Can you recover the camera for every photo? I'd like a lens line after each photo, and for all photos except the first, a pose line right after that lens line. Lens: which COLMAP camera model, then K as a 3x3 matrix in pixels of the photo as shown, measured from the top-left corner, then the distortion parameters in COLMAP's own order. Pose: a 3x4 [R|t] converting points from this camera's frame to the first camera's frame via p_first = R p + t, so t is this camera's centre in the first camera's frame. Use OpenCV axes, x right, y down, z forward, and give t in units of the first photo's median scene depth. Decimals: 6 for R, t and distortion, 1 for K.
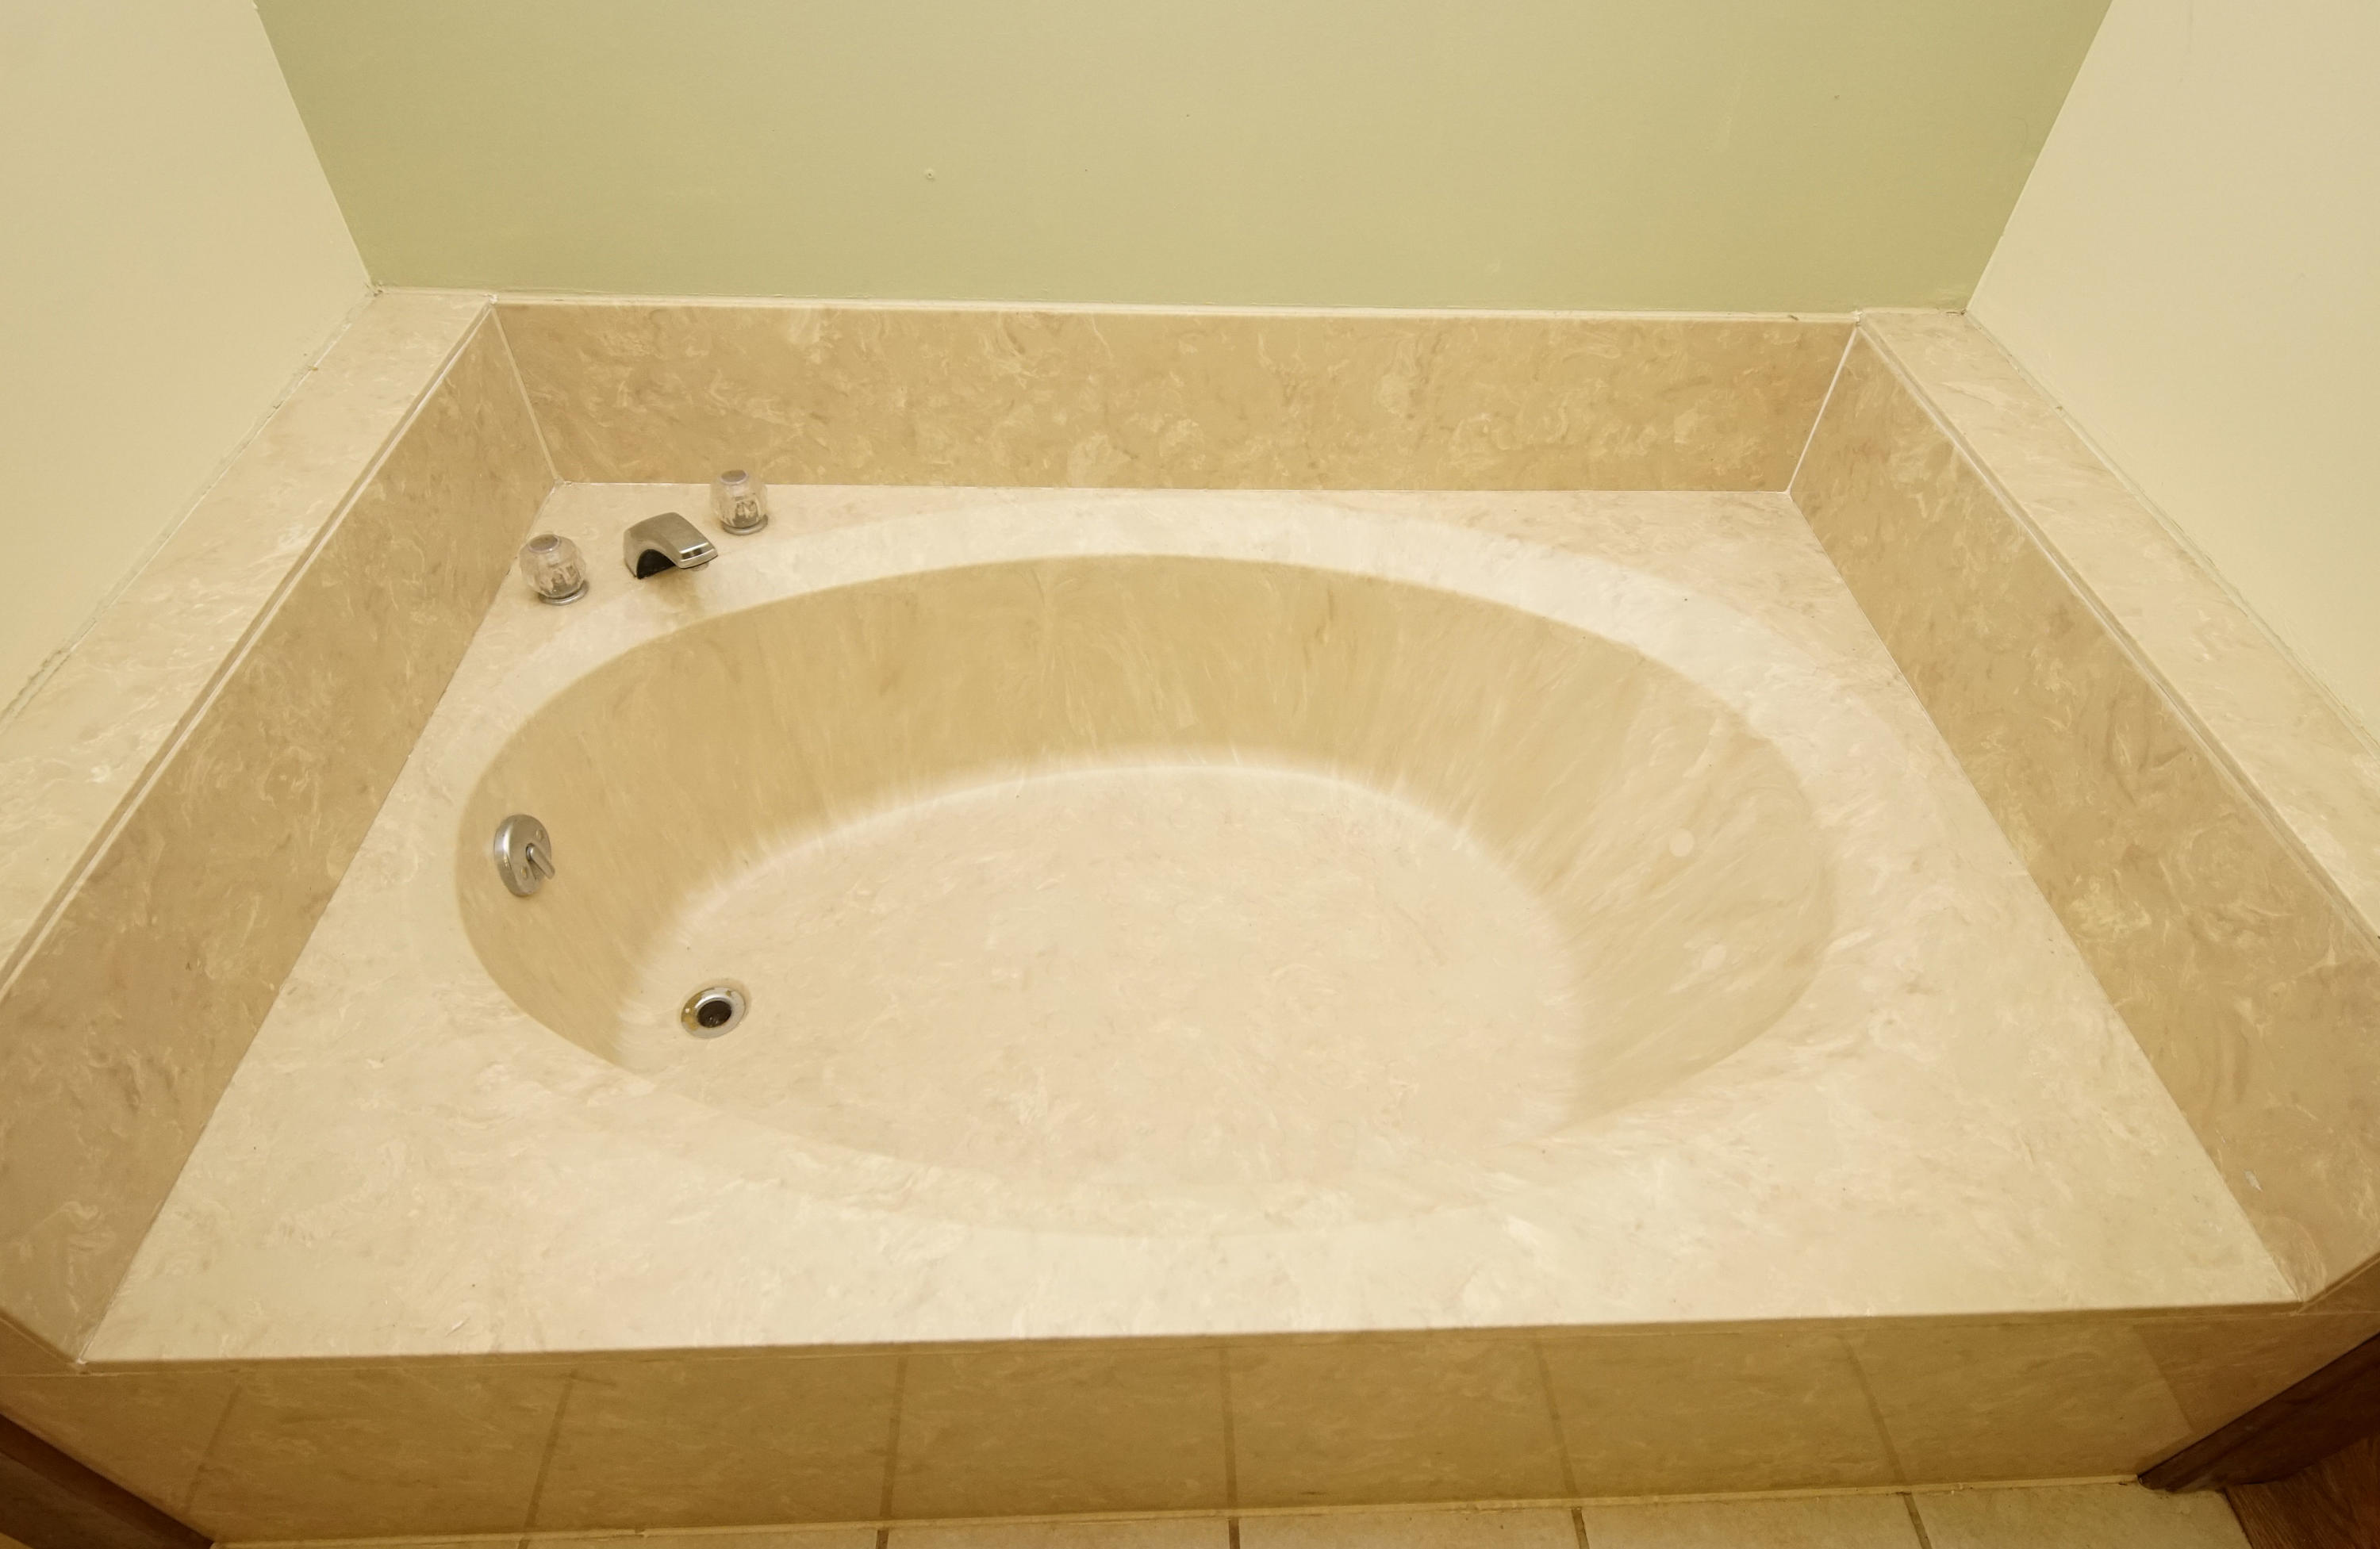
lens RADIAL K [[1321.5, 0, 1191.1], [0, 1321.5, 781.7], [0, 0, 1]] dist [0.003876, -0.000702]
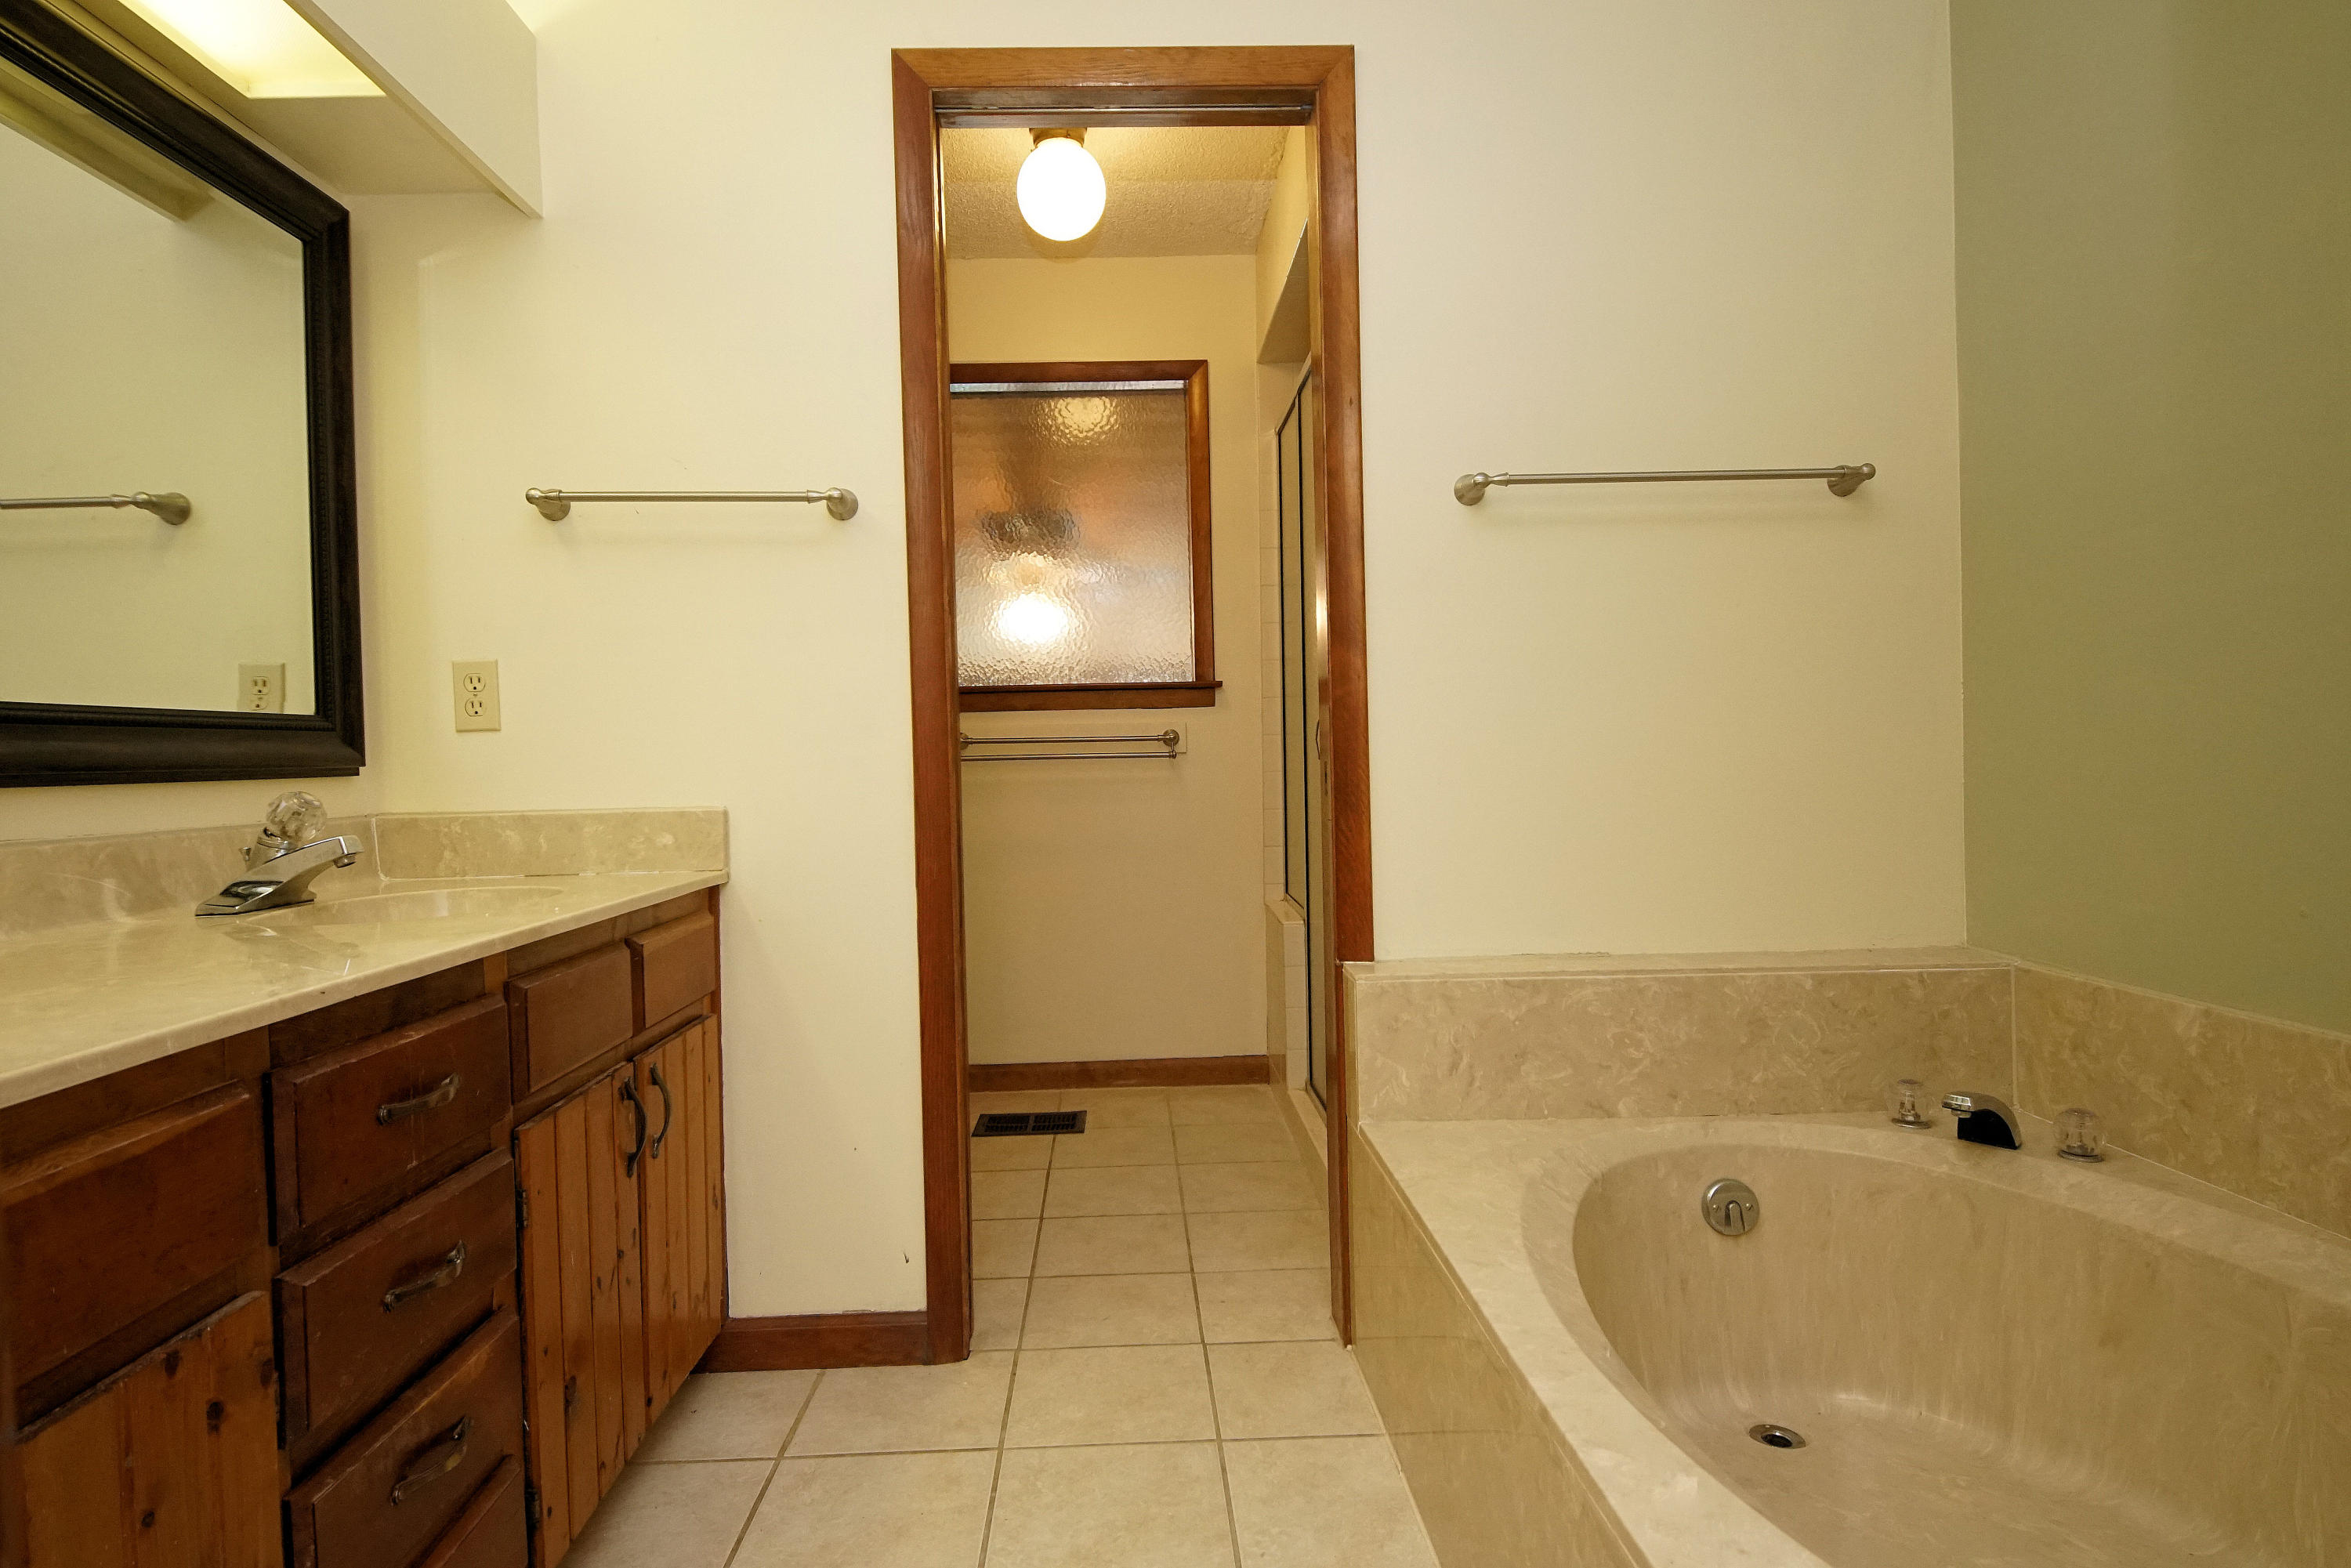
lens RADIAL K [[1246.7, 0, 1176.5], [0, 1246.7, 776.6], [0, 0, 1]] dist [0.016774, -0.021627]
pose [[-0.006924, -0.023111, -0.999709, 0.814442], [-0.701443, 0.712631, -0.011616, 0.144907], [0.712692, 0.701159, -0.021145, 0.216491]]
